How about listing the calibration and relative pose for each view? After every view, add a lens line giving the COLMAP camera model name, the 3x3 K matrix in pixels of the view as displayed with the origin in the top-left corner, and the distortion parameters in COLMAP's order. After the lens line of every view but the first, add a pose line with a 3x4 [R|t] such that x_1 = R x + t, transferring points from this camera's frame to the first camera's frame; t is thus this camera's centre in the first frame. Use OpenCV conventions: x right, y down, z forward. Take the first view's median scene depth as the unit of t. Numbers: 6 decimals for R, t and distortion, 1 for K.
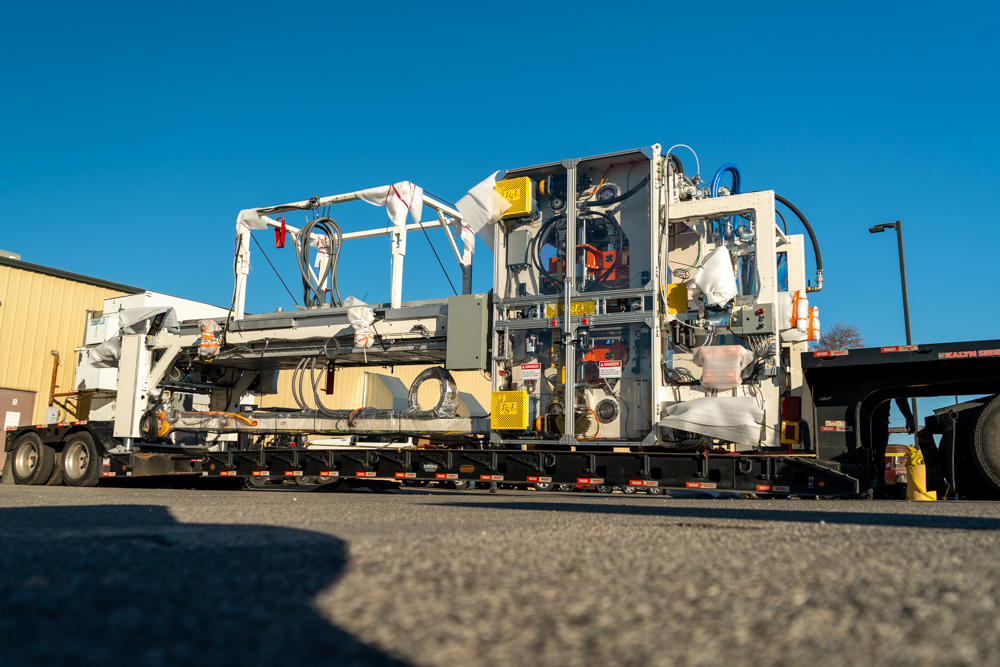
lens RADIAL K [[806.7, 0, 500.6], [0, 806.7, 335.4], [0, 0, 1]] dist [-0.012776, -0.000897]
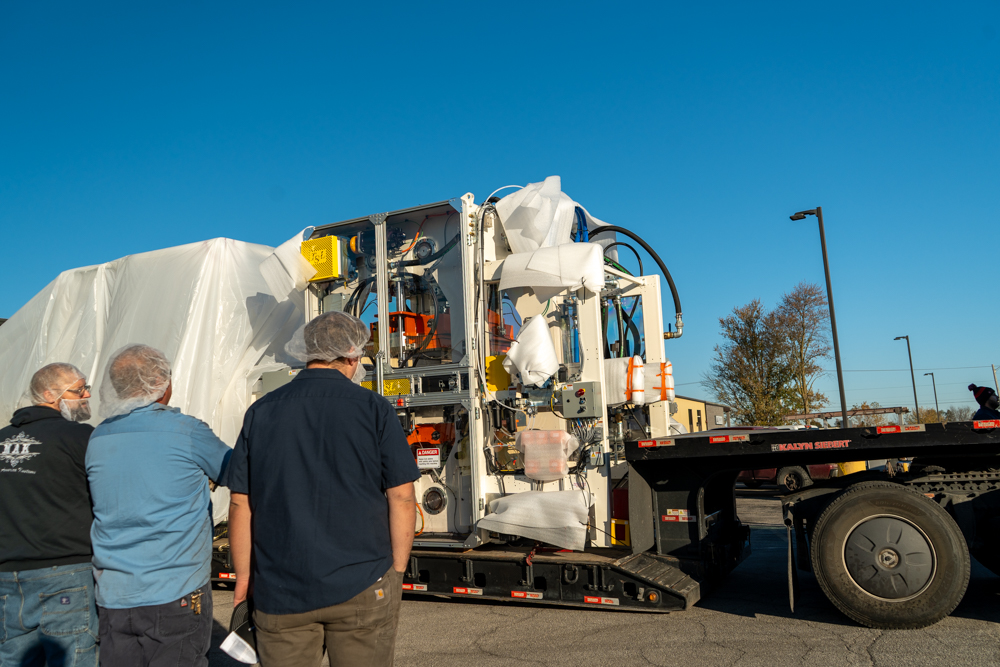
lens RADIAL K [[789.9, 0, 503.3], [0, 789.9, 334.1], [0, 0, 1]] dist [-0.018127, 0.011082]
pose [[0.997430, -0.068626, 0.020613, 0.211561], [0.067870, 0.997067, 0.035384, -0.118489], [-0.022980, -0.033894, 0.999161, 0.150926]]
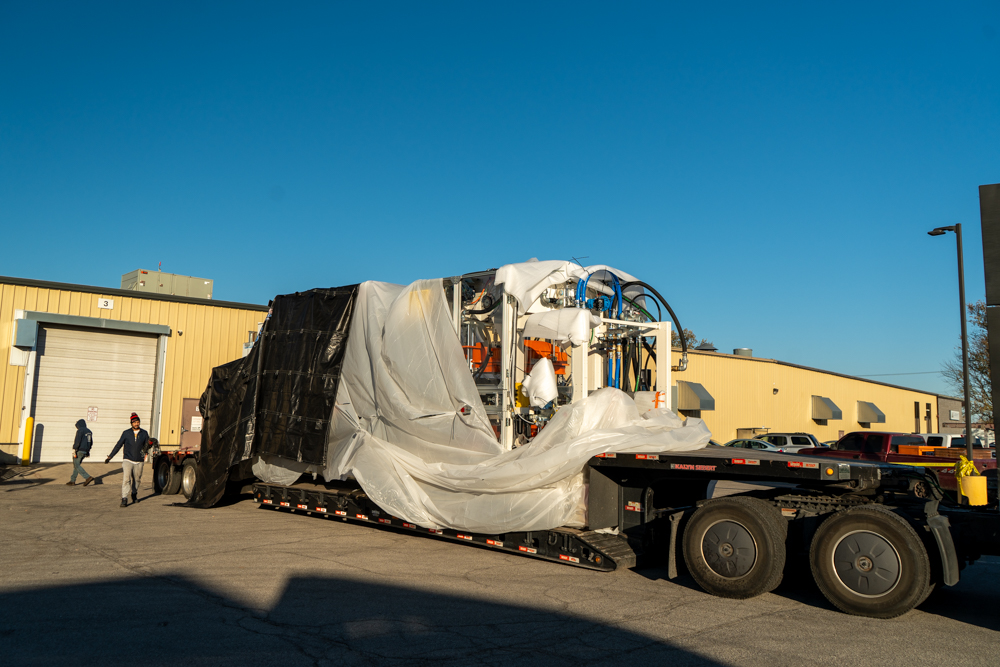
lens RADIAL K [[789.9, 0, 501.8], [0, 789.9, 332.4], [0, 0, 1]] dist [-0.018127, 0.011082]
pose [[0.960870, -0.030463, -0.275319, 0.527669], [0.047315, 0.997377, 0.054775, -0.211261], [0.272928, -0.065659, 0.959791, -0.169314]]
